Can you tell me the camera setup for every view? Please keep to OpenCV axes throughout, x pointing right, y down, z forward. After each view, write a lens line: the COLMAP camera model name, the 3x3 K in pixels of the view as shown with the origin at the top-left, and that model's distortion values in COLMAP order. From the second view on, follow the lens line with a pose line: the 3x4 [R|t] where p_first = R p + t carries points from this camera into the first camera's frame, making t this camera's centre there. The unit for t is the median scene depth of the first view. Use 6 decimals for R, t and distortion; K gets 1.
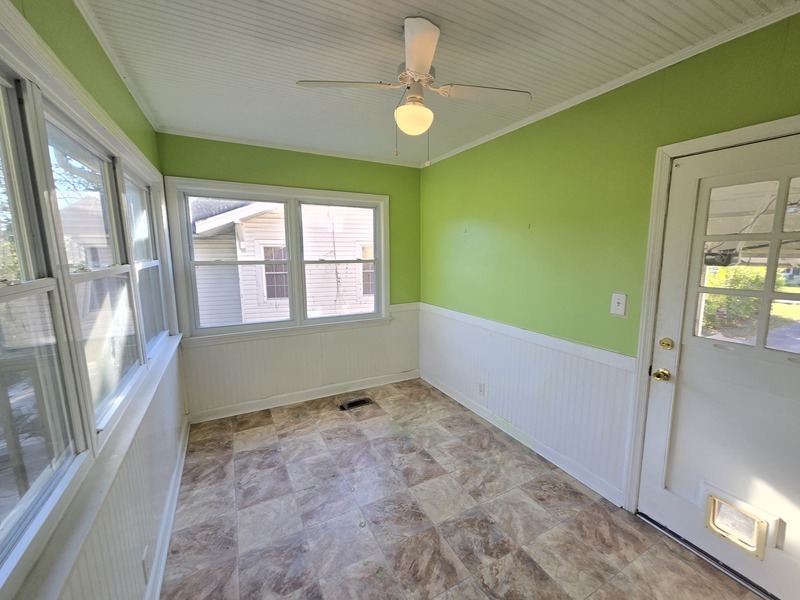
lens RADIAL K [[329.7, 0, 402.4], [0, 329.7, 298.6], [0, 0, 1]] dist [0.001590, 0.000416]
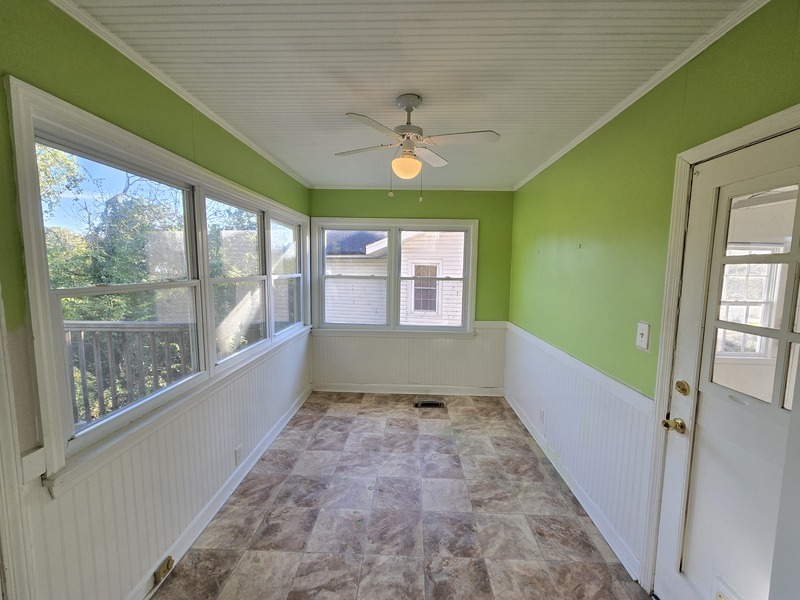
lens RADIAL K [[329.7, 0, 410.6], [0, 329.7, 300.3], [0, 0, 1]] dist [0.001590, 0.000416]
pose [[0.866042, 0.062134, -0.496095, 0.499115], [-0.087486, 0.995772, -0.028010, 0.001969], [0.492257, 0.067659, 0.867816, -0.044757]]
